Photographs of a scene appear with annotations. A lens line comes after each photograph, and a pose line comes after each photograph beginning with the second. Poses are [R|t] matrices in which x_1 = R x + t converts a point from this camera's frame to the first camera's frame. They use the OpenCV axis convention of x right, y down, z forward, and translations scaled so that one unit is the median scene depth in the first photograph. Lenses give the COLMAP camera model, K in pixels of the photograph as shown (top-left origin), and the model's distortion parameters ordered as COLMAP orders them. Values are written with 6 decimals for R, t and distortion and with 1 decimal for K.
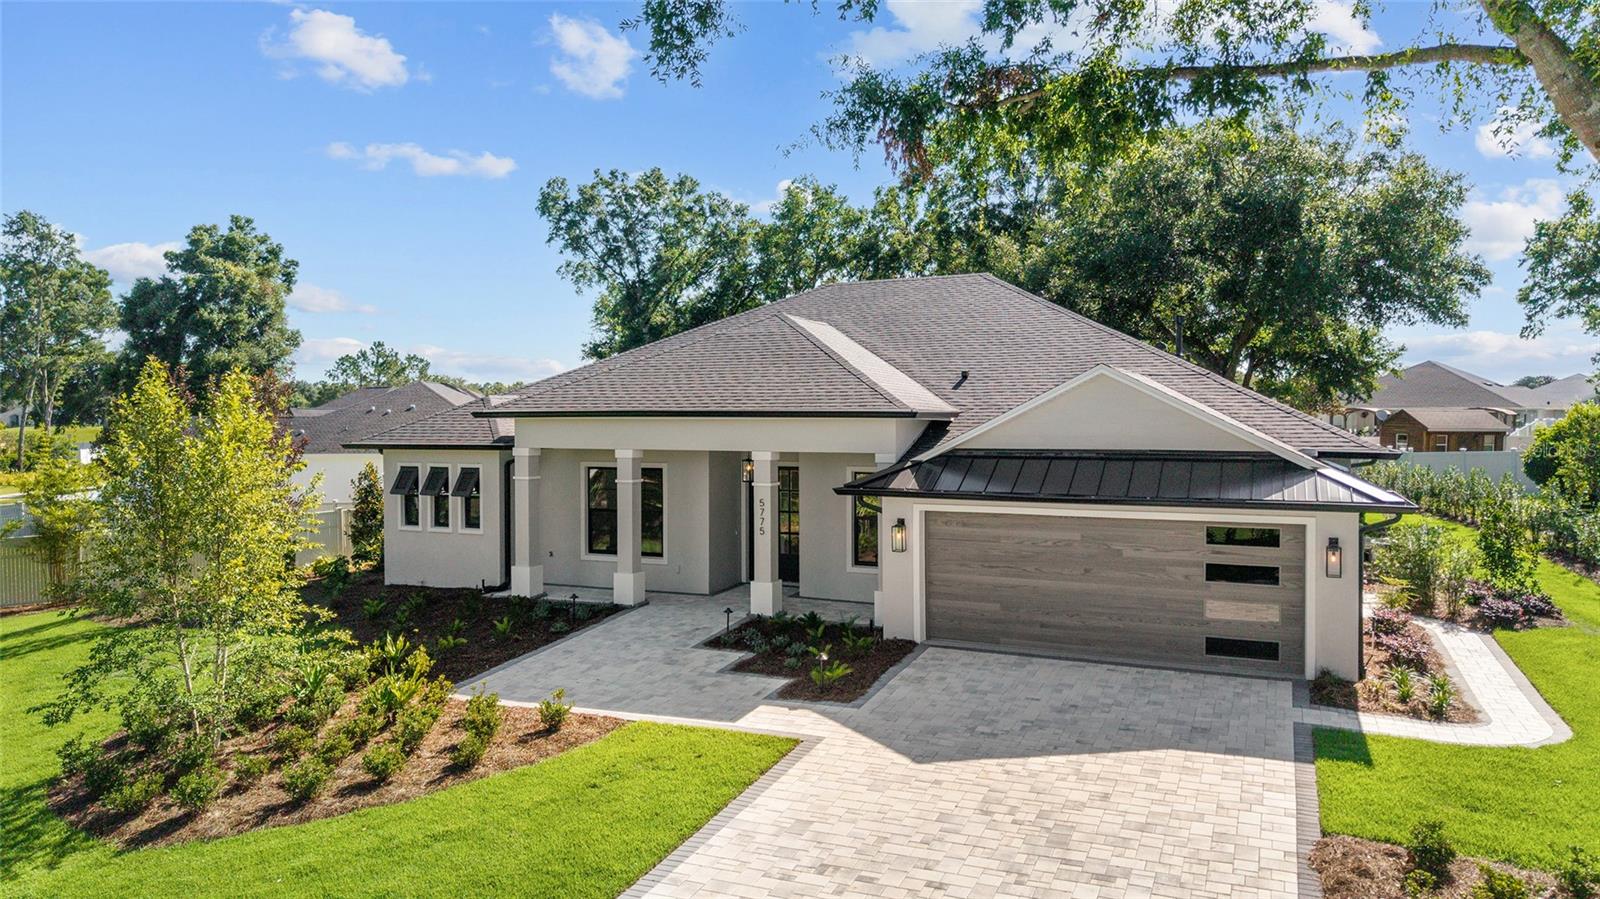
lens RADIAL K [[1053.7, 0, 807.7], [0, 1053.7, 442.2], [0, 0, 1]] dist [0.018604, -0.012926]
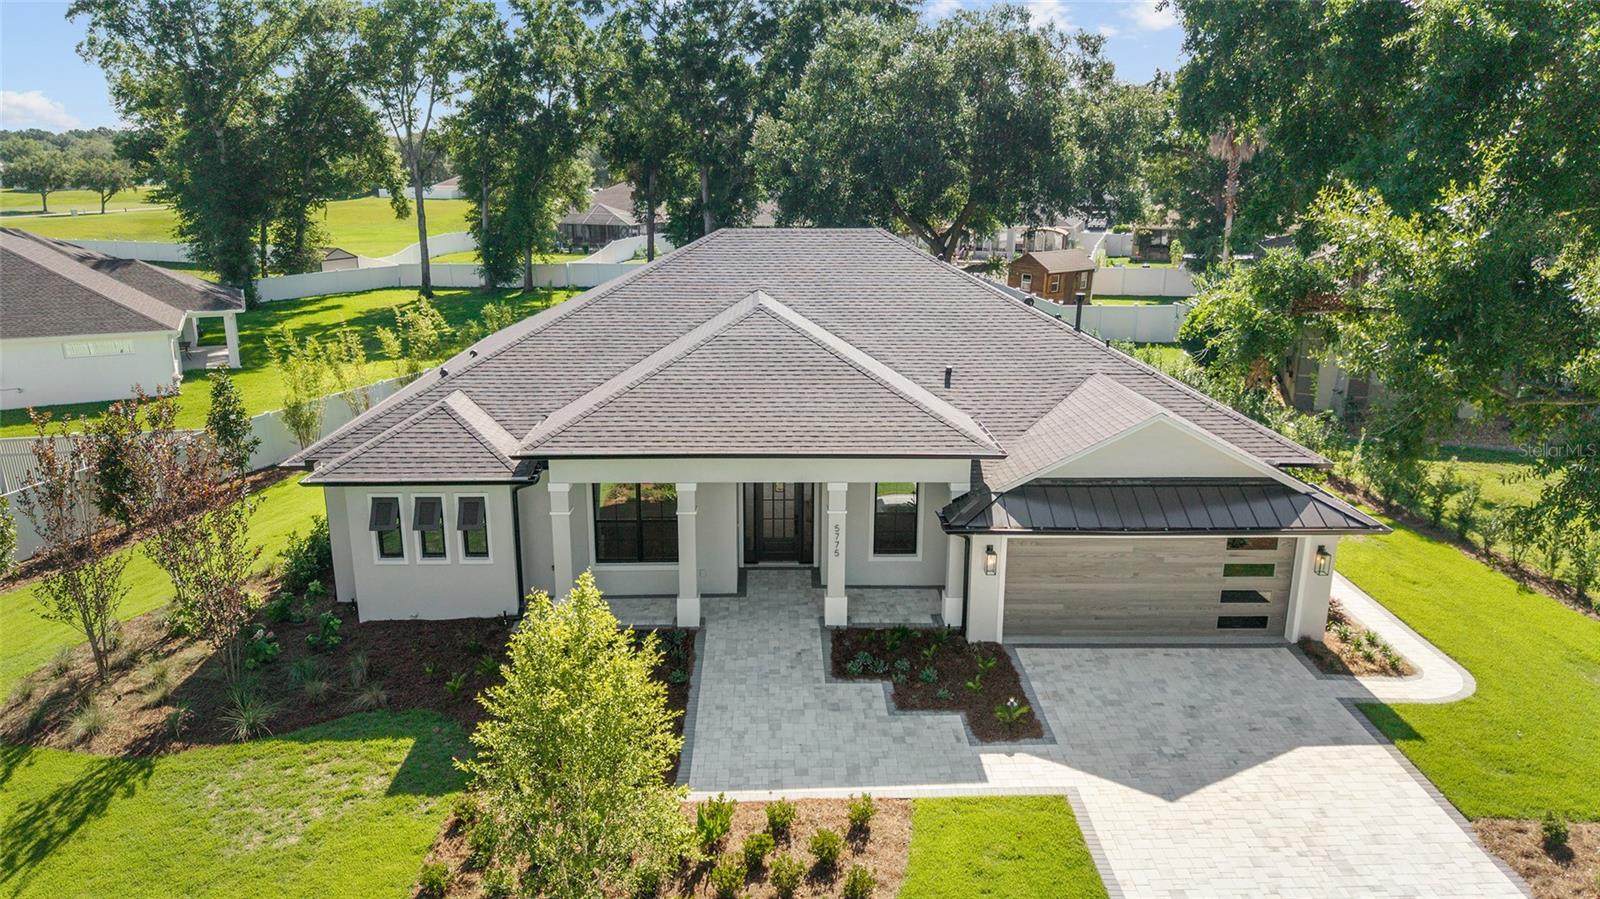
lens RADIAL K [[1053.7, 0, 801.6], [0, 1053.7, 444.3], [0, 0, 1]] dist [0.018604, -0.012926]
pose [[0.905564, -0.098963, 0.412505, -0.584471], [0.002694, 0.973730, 0.227690, -0.309340], [-0.424201, -0.205076, 0.882041, 0.095712]]
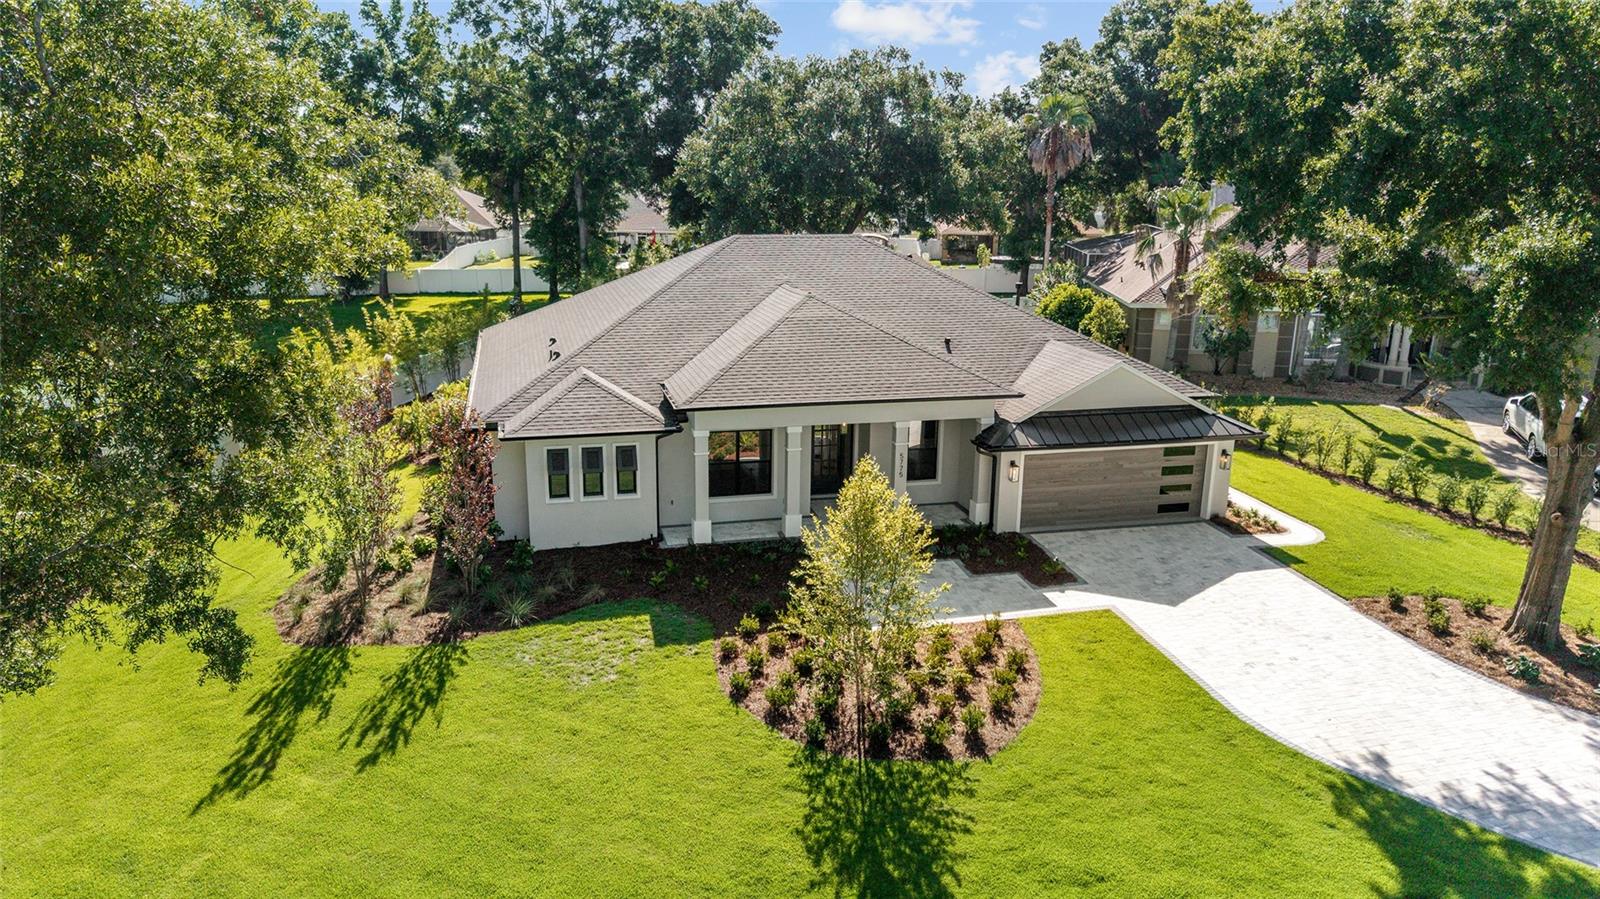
lens RADIAL K [[1053.7, 0, 797.8], [0, 1053.7, 451.7], [0, 0, 1]] dist [0.018604, -0.012926]
pose [[0.792971, -0.140751, 0.592778, -1.167314], [0.001911, 0.973519, 0.228600, -0.320433], [-0.609256, -0.180141, 0.772241, -0.042019]]
